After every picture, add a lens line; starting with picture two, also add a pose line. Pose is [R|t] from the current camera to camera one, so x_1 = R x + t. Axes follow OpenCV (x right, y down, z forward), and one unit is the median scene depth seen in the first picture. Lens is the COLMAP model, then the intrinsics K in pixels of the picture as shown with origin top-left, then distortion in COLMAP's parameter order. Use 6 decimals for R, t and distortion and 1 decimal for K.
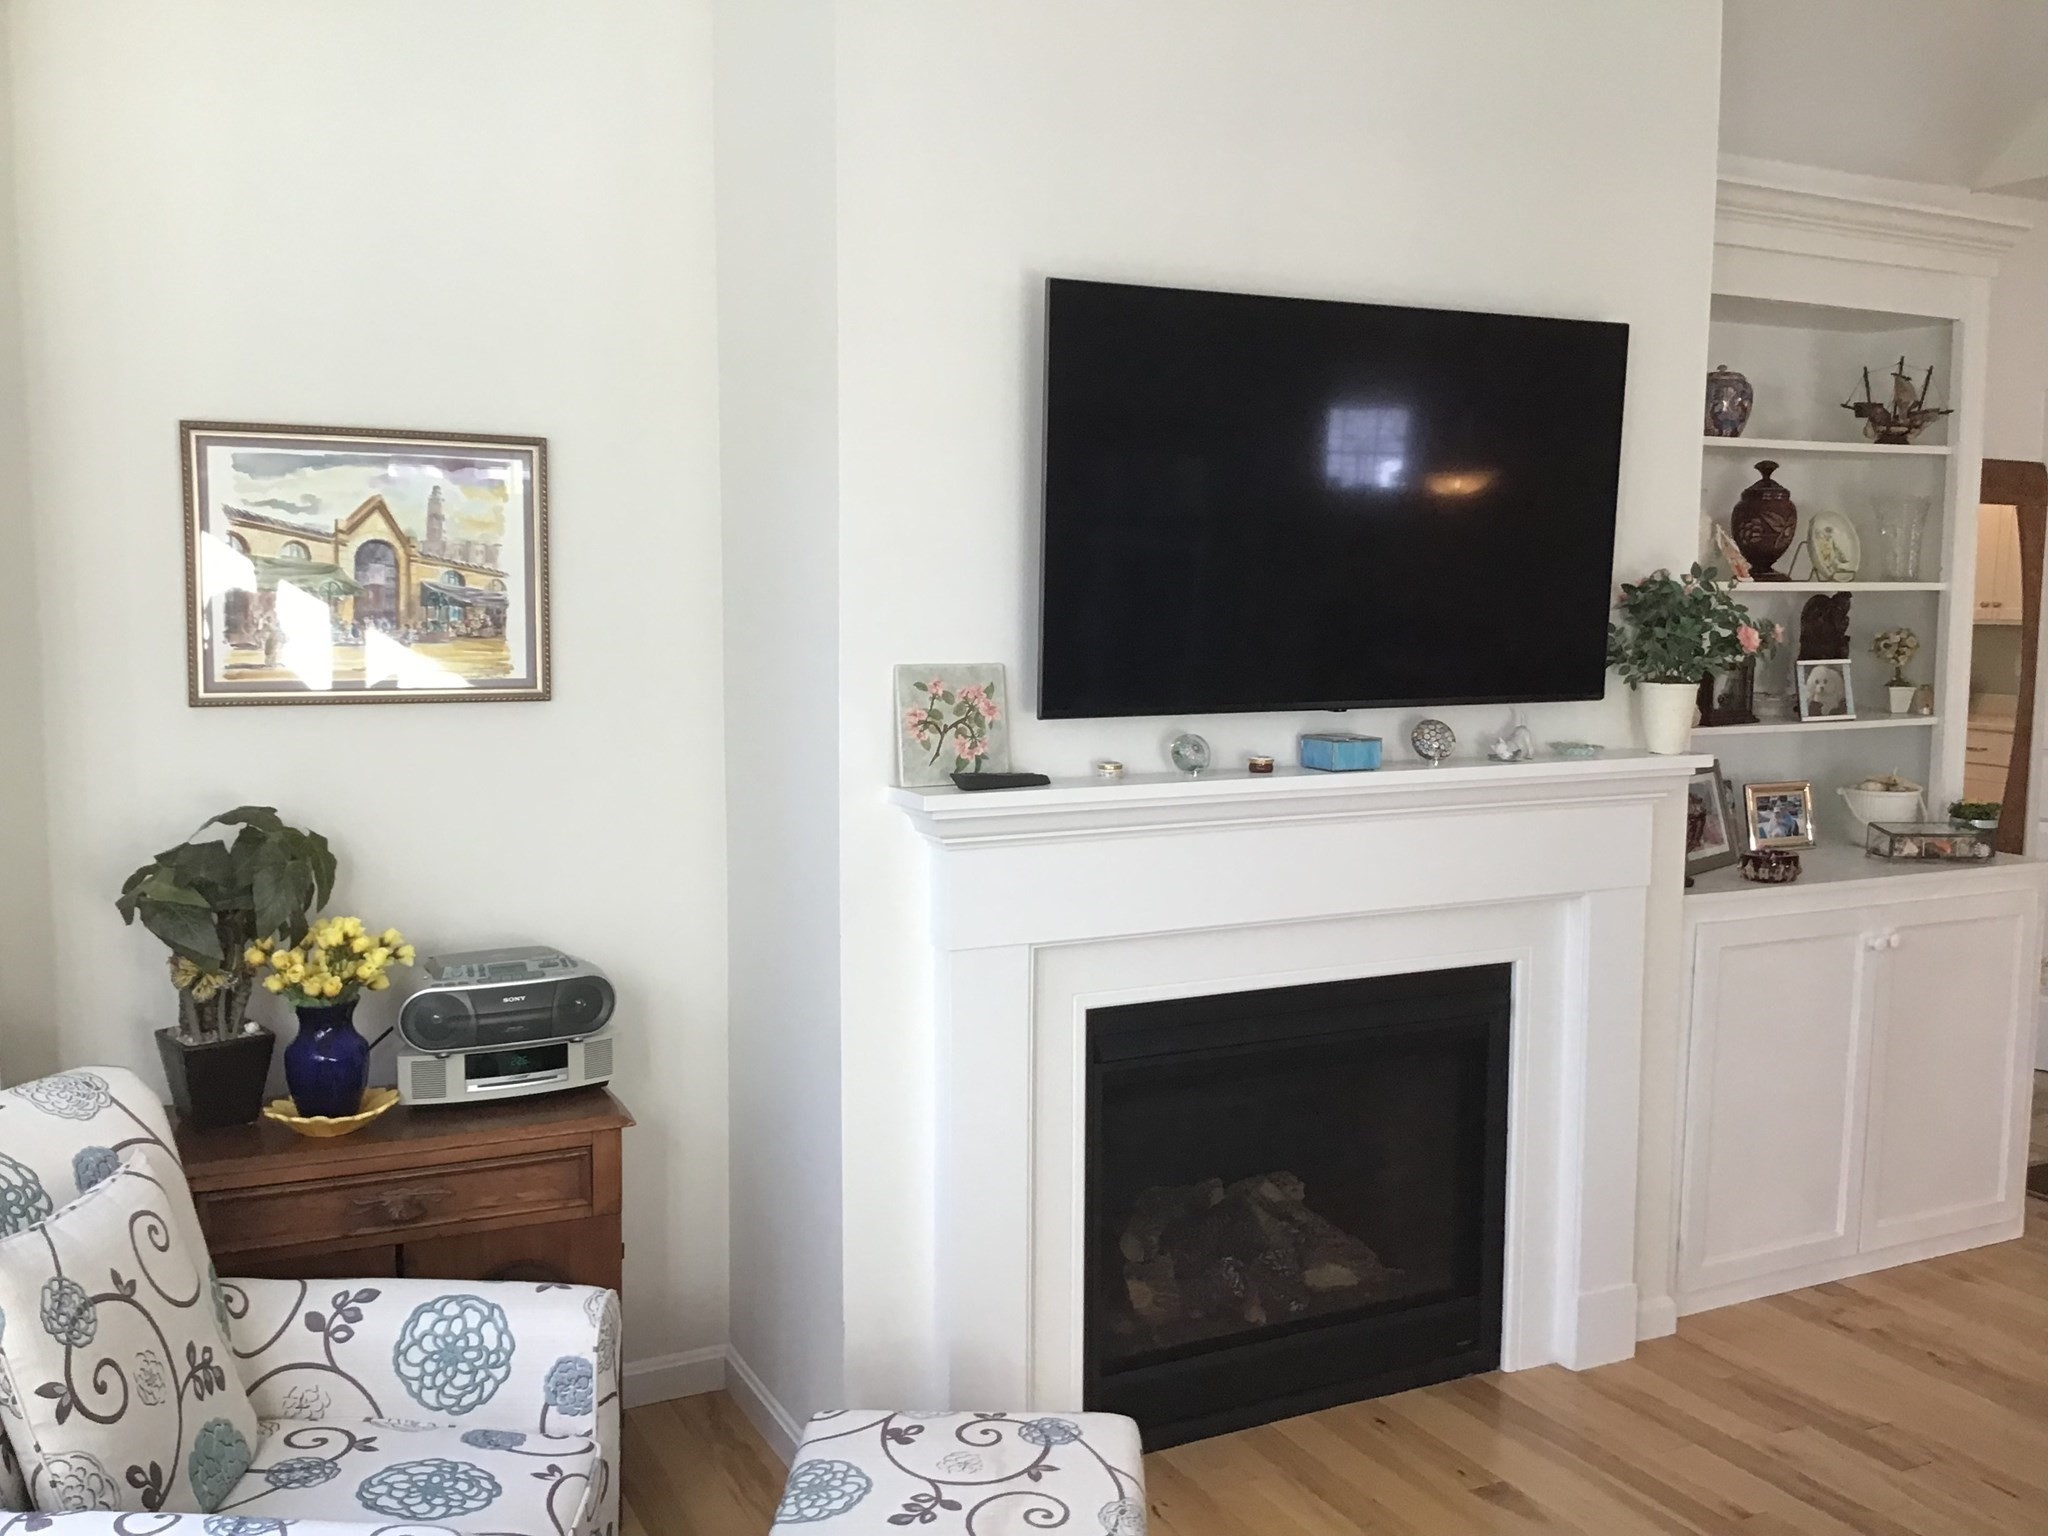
lens RADIAL K [[1839.7, 0, 1024.0], [0, 1839.7, 768.0], [0, 0, 1]] dist [0.097215, -0.187790]
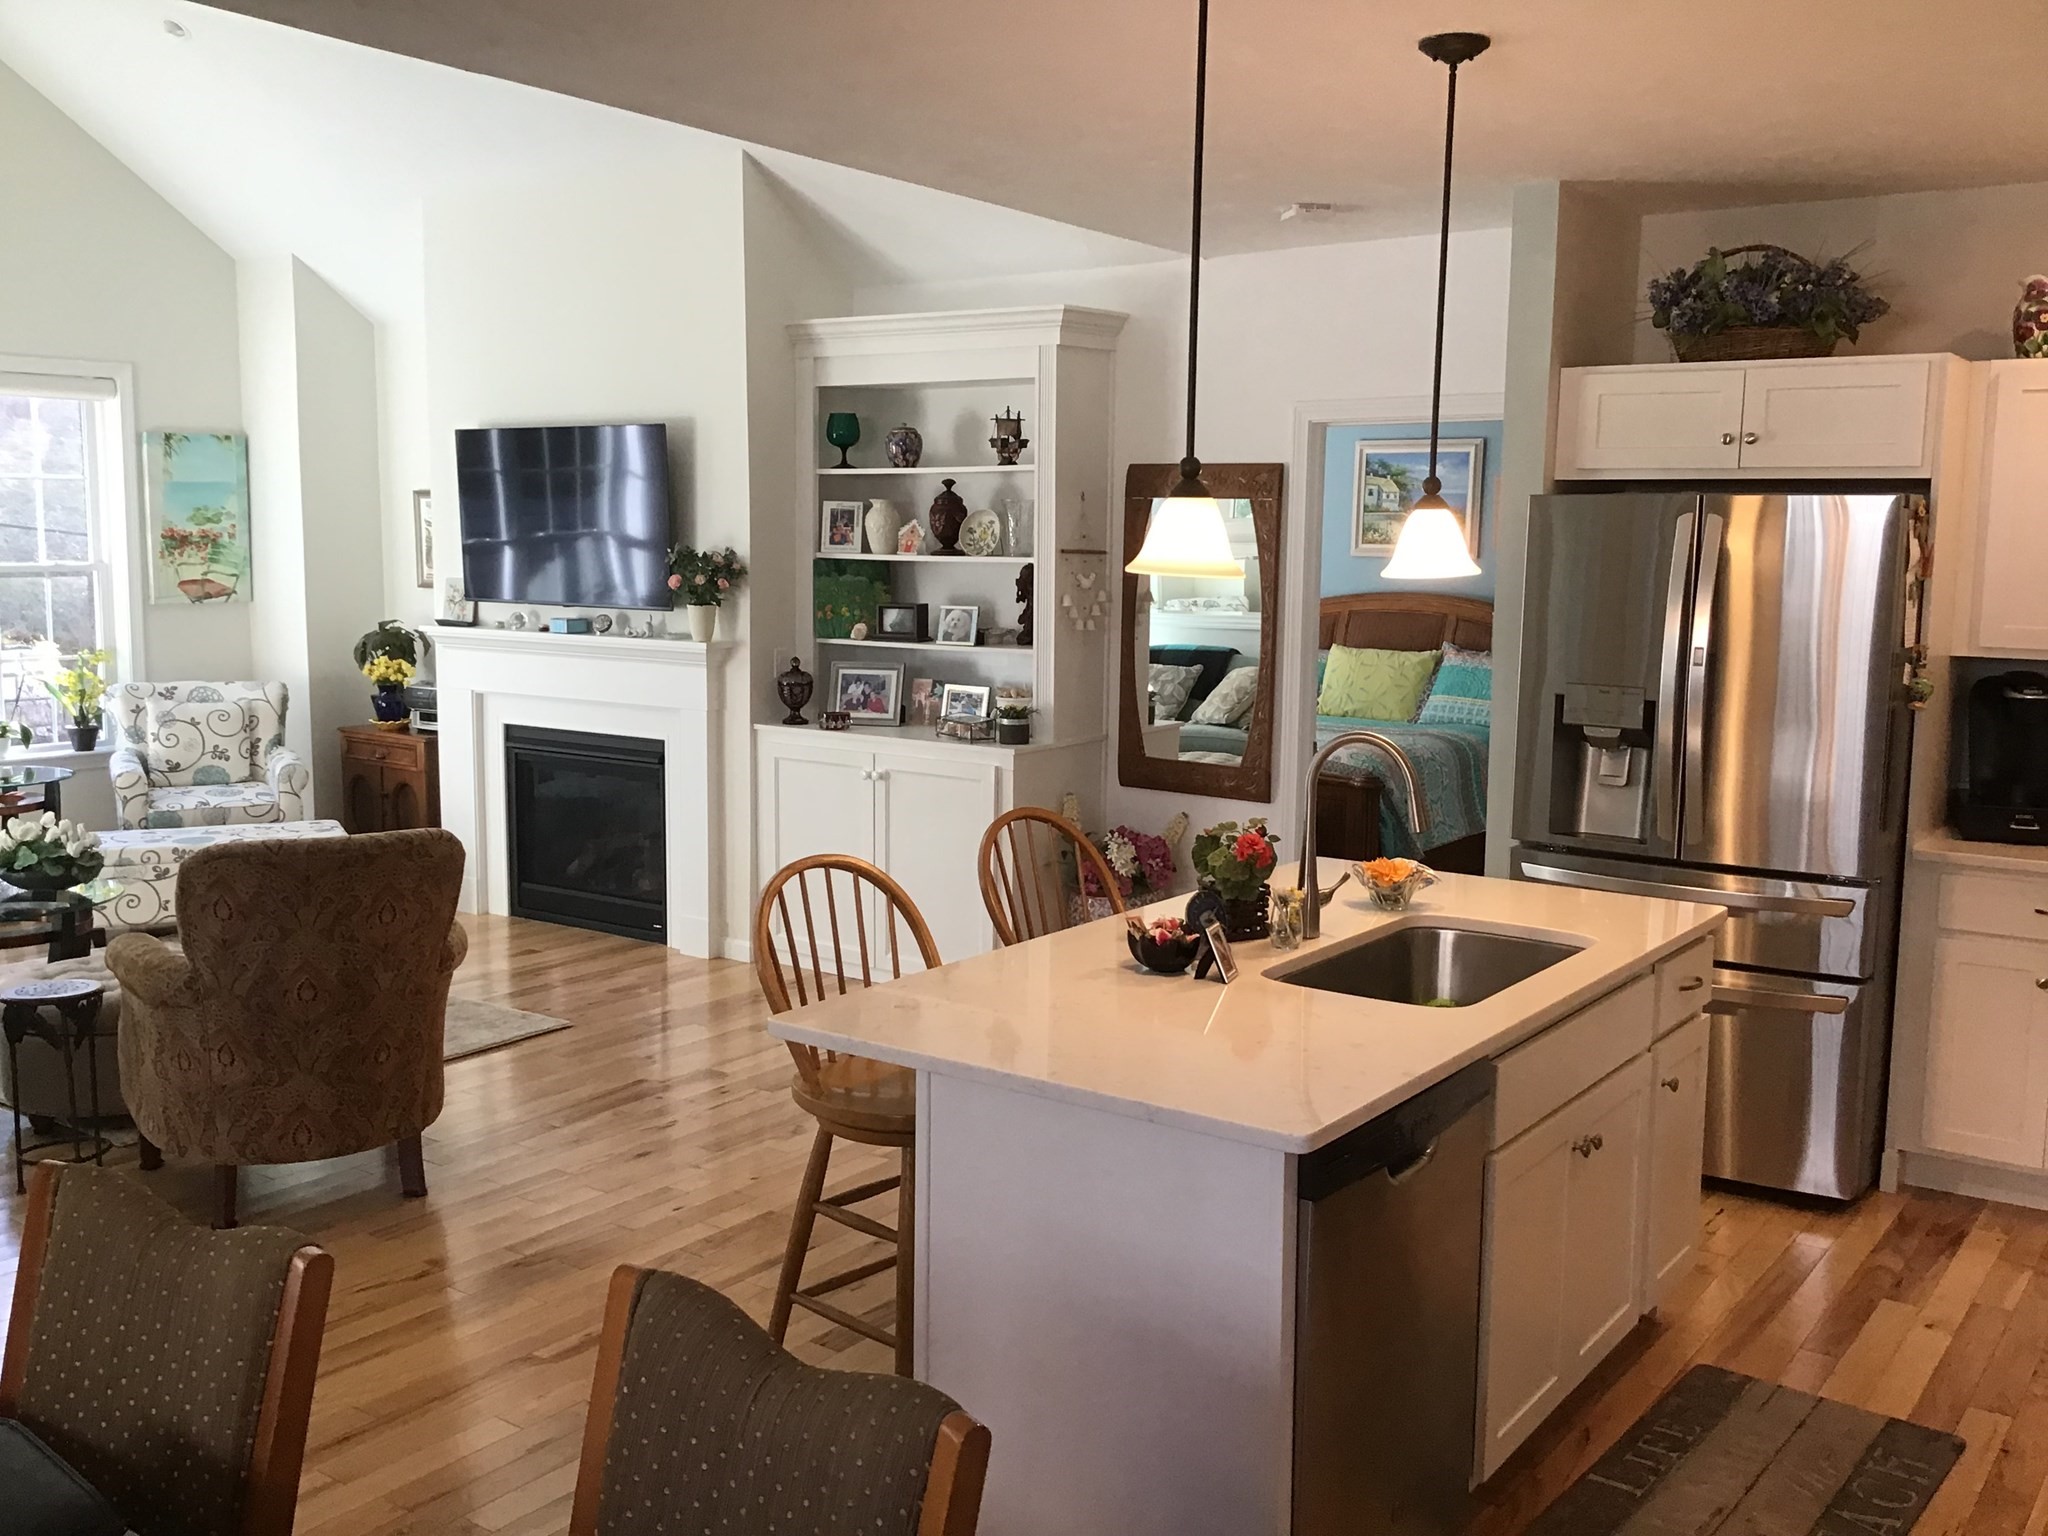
lens RADIAL K [[1852.6, 0, 1023.1], [0, 1852.6, 751.9], [0, 0, 1]] dist [0.143489, -0.308132]
pose [[0.460045, 0.105365, -0.881622, 2.521437], [-0.097007, 0.992955, 0.068050, -0.065788], [0.882580, 0.054218, 0.467025, 0.451260]]
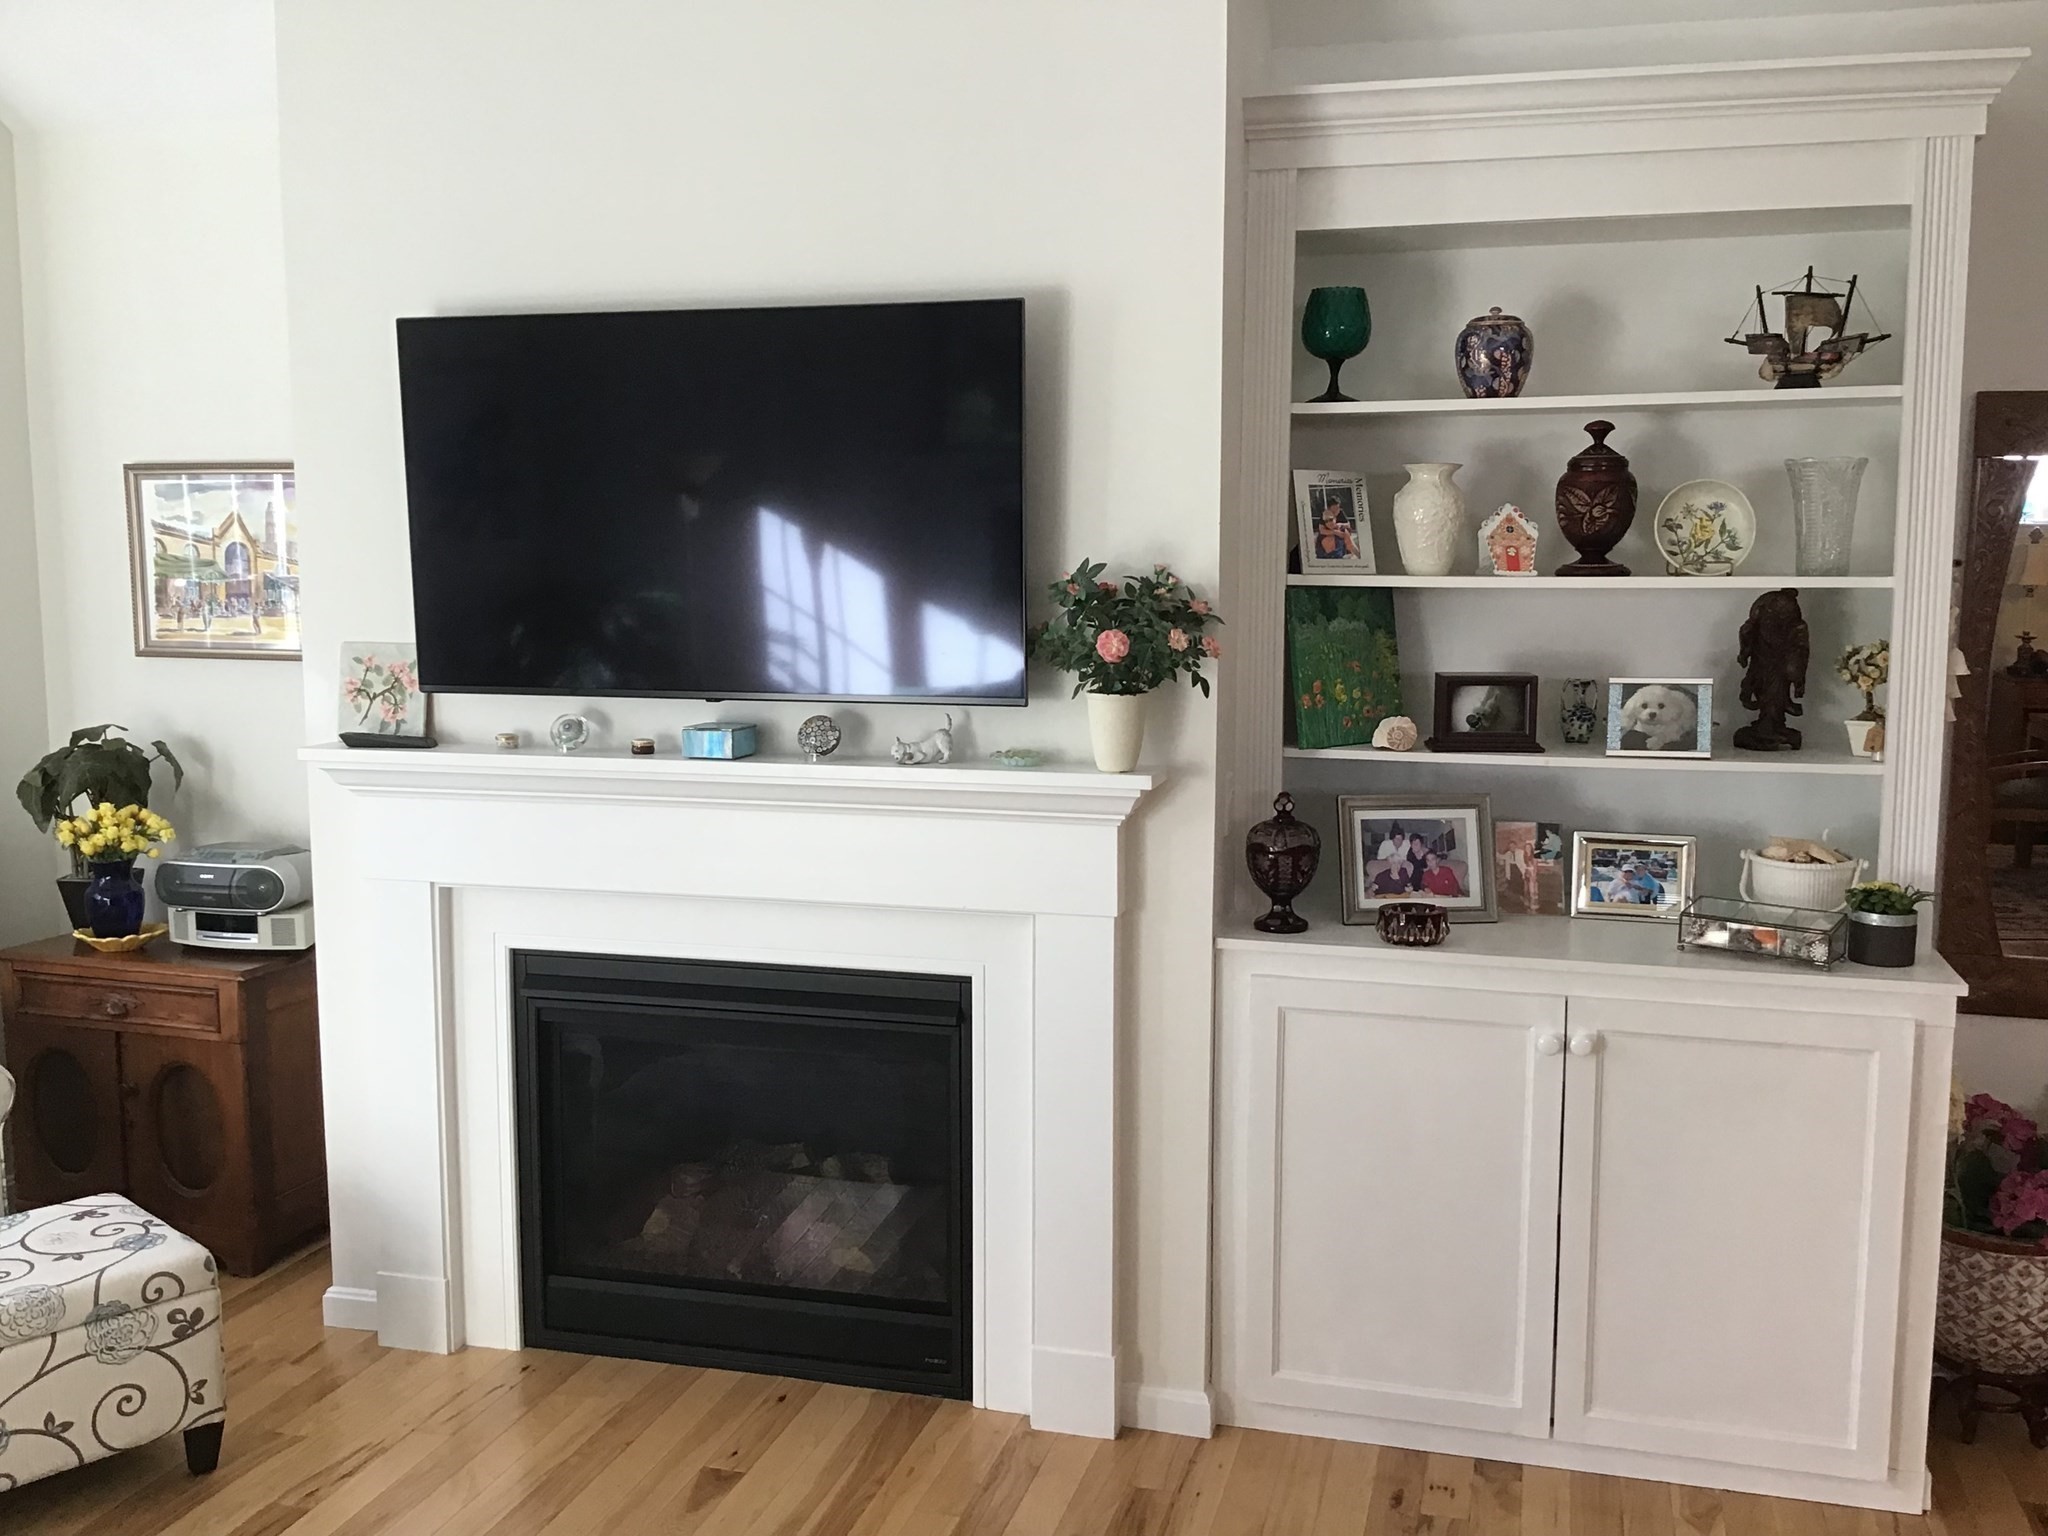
lens RADIAL K [[1852.1, 0, 1023.5], [0, 1852.1, 760.3], [0, 0, 1]] dist [0.103951, -0.191097]
pose [[0.739178, 0.073028, -0.669539, 1.035239], [-0.064580, 0.997209, 0.037470, -0.049571], [0.670406, 0.015542, 0.741831, 0.347791]]
